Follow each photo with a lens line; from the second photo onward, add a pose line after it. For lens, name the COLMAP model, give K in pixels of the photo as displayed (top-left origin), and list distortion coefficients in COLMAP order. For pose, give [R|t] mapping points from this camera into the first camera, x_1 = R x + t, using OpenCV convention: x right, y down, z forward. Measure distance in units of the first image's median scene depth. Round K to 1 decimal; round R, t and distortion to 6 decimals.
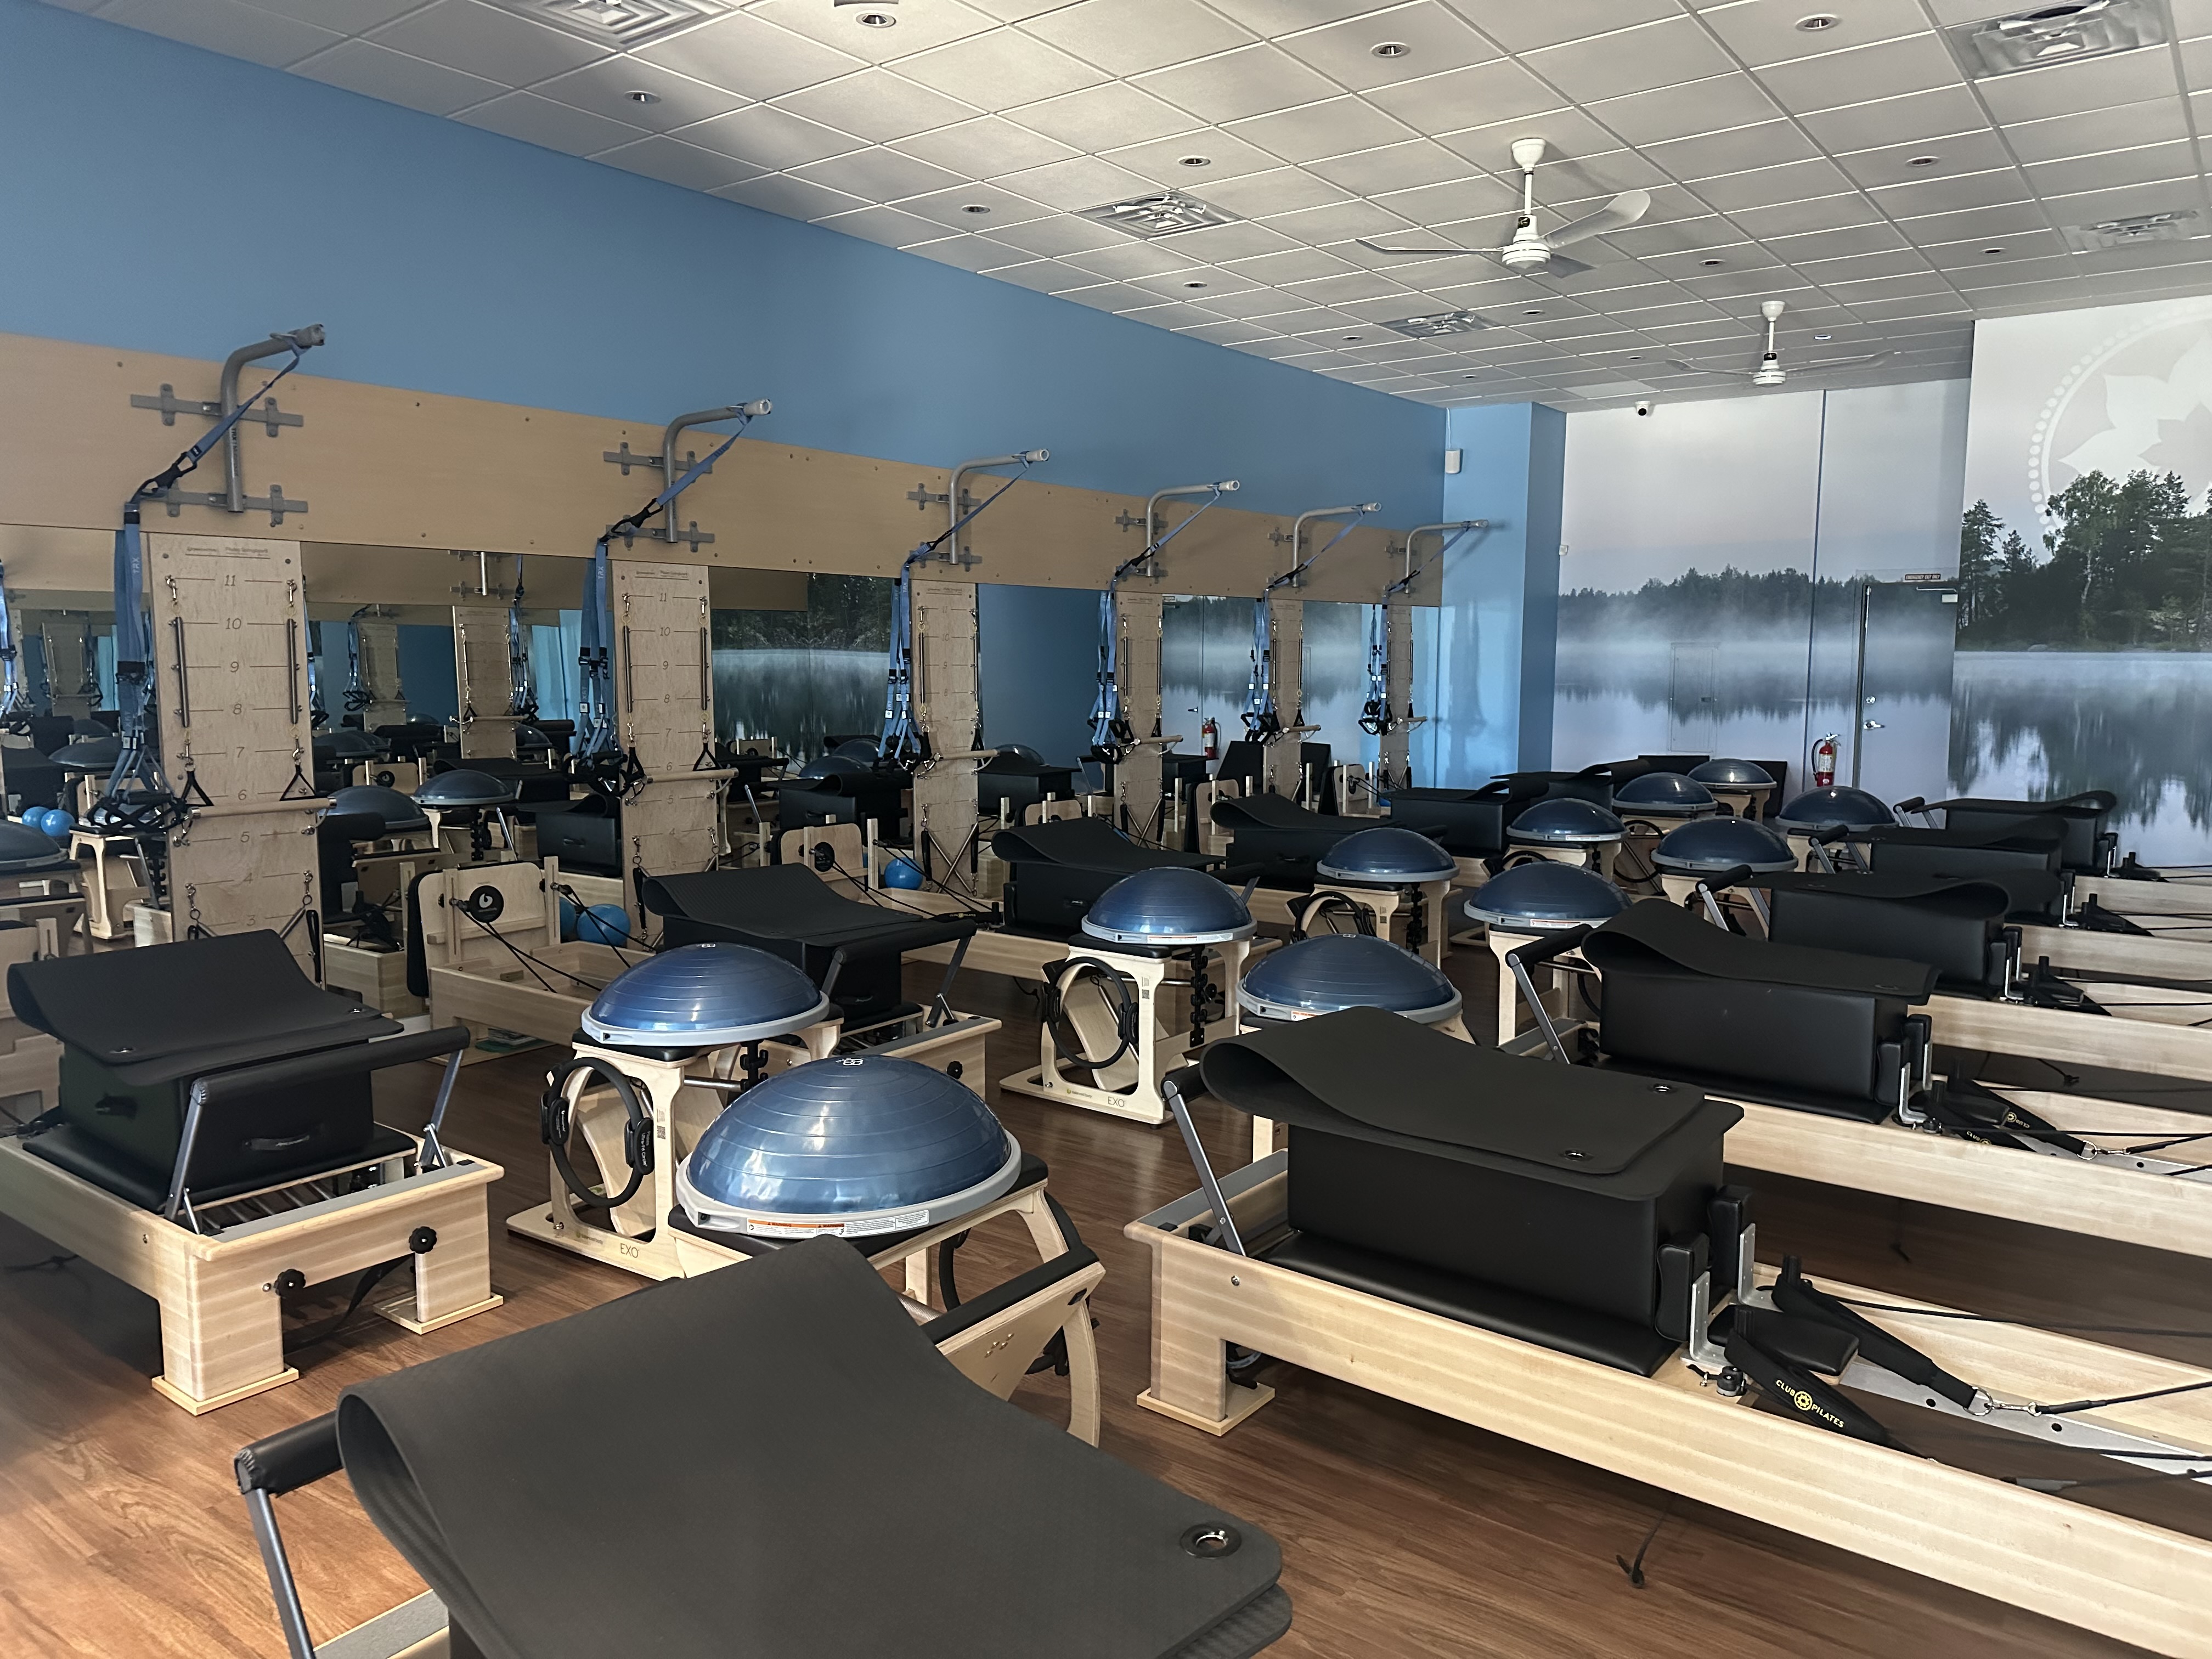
lens RADIAL K [[1505.8, 0, 1106.0], [0, 1505.8, 829.5], [0, 0, 1]] dist [0.131281, -0.148935]
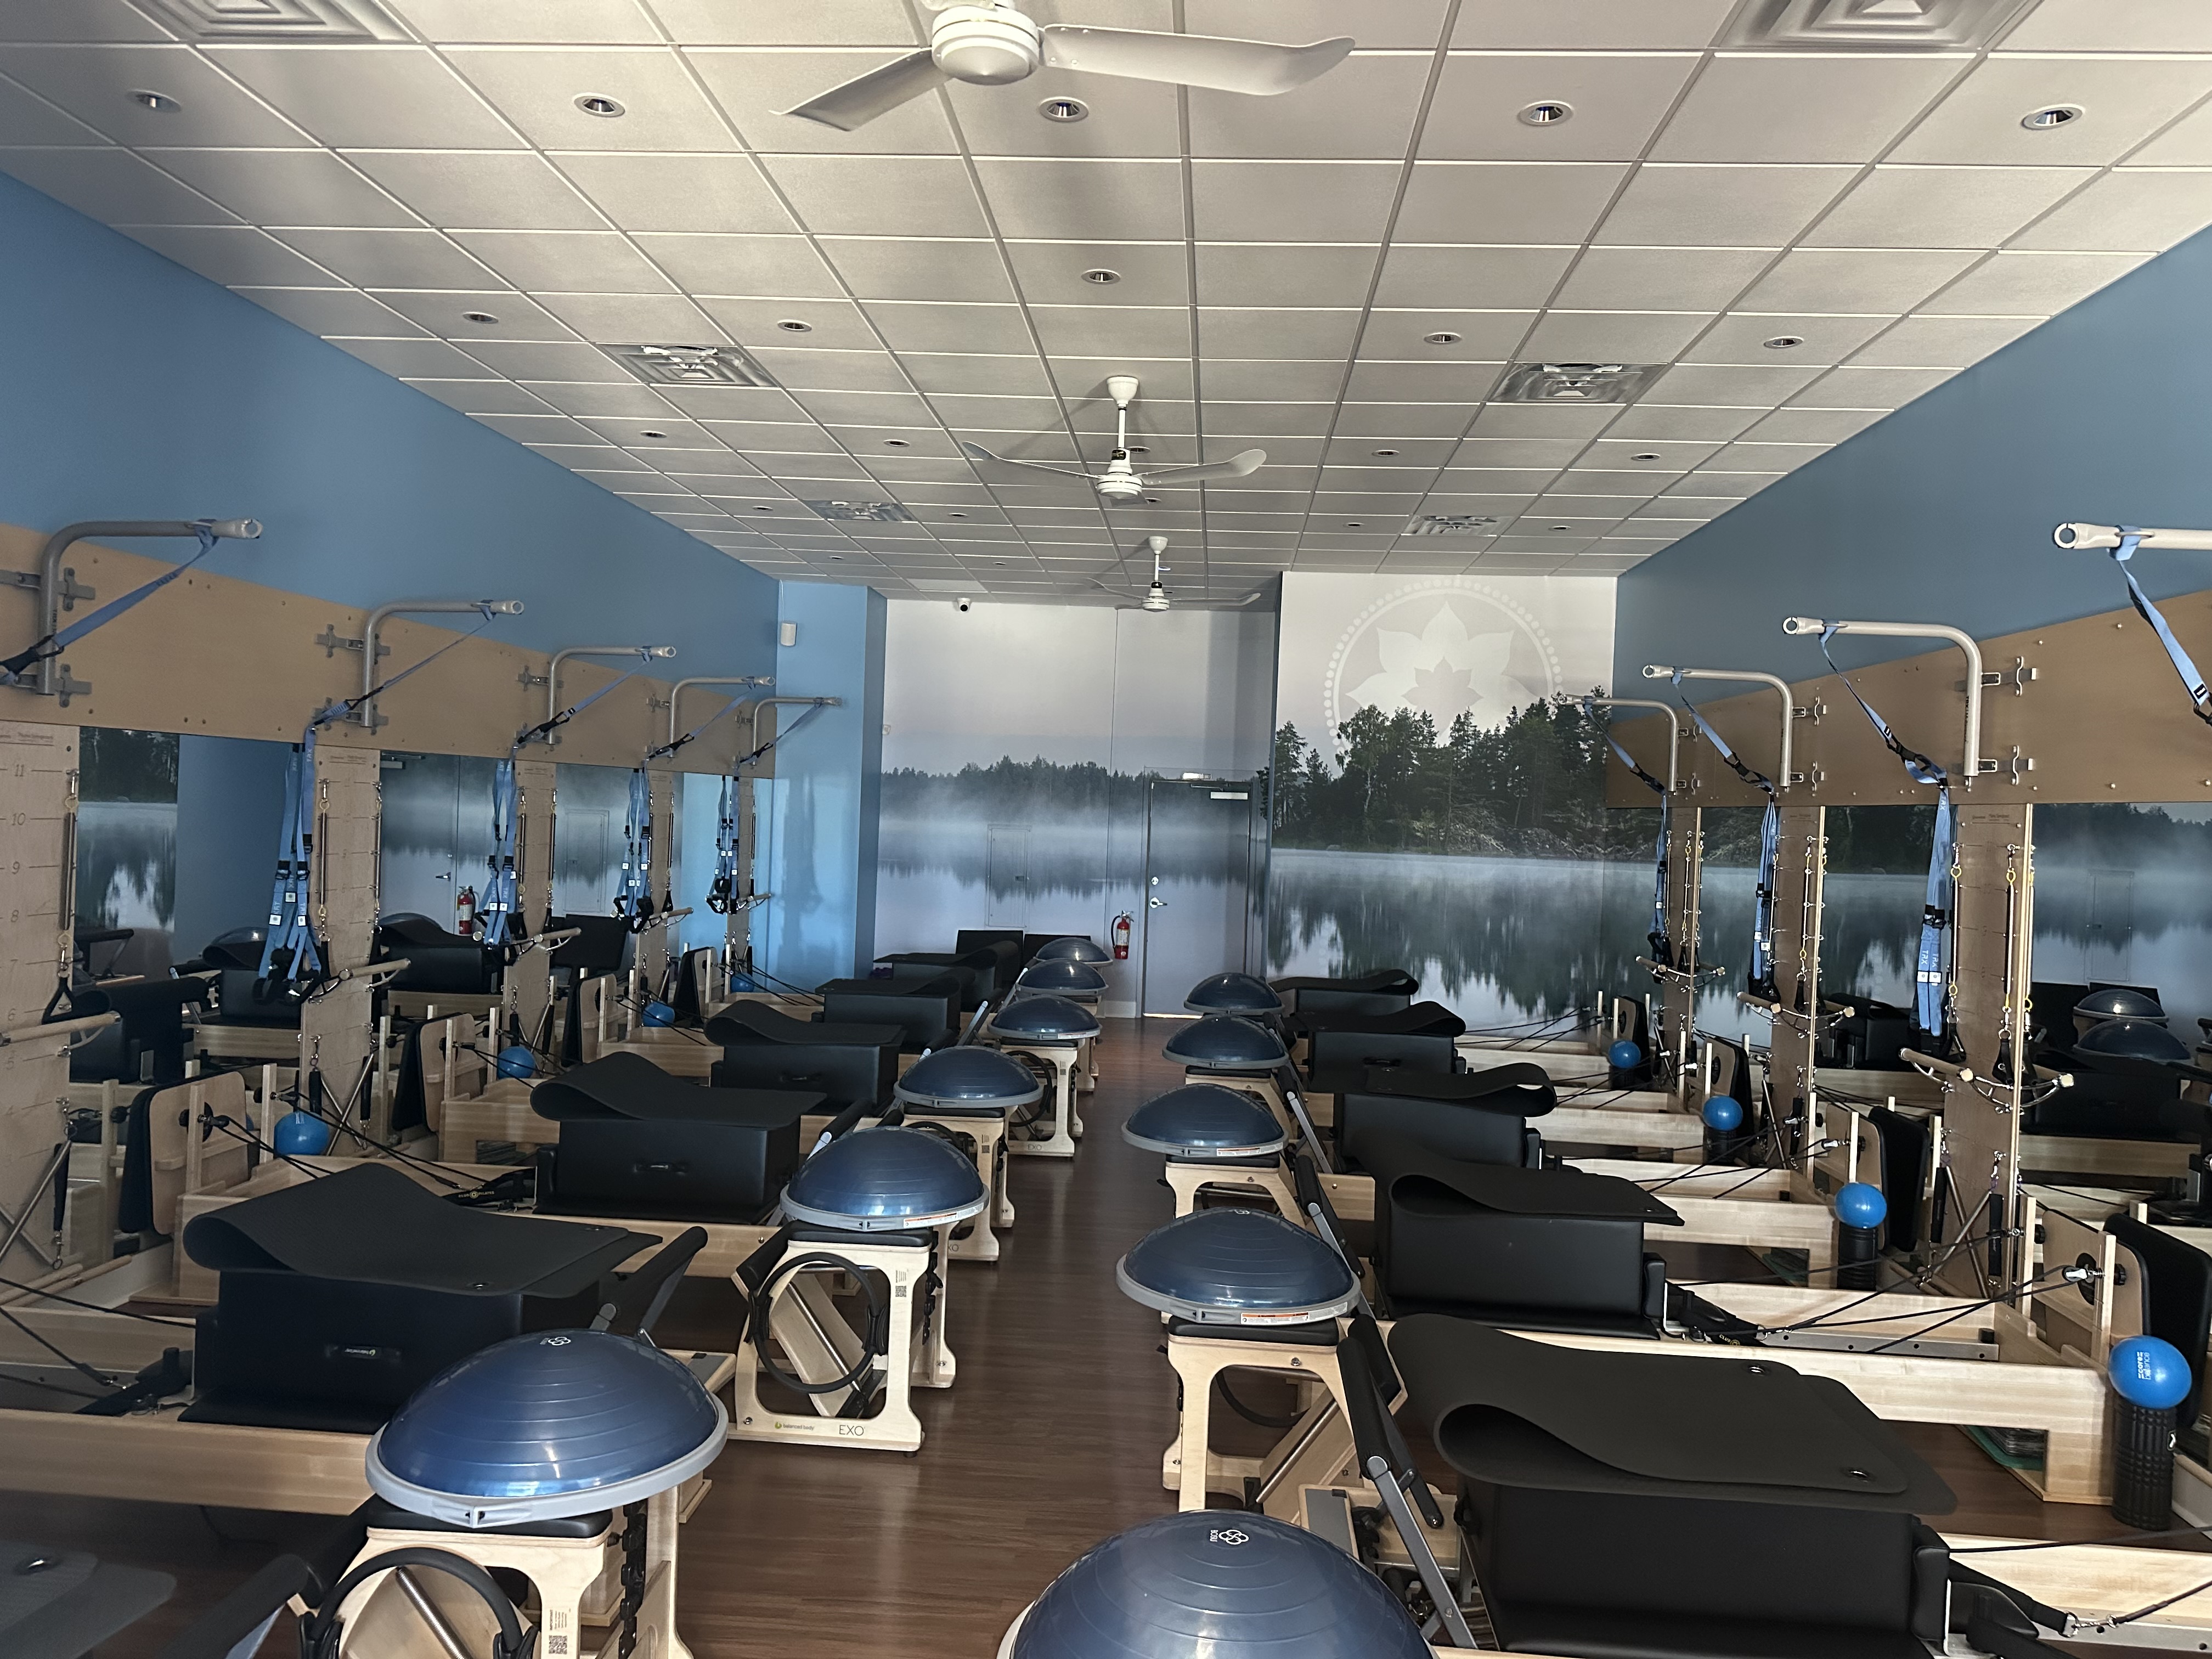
lens RADIAL K [[1522.3, 0, 1106.0], [0, 1522.3, 829.5], [0, 0, 1]] dist [0.100539, -0.119025]
pose [[0.847276, 0.020757, 0.530747, -0.170887], [0.030251, 0.995728, -0.087235, -0.034391], [-0.530291, 0.089968, 0.843029, 0.103323]]
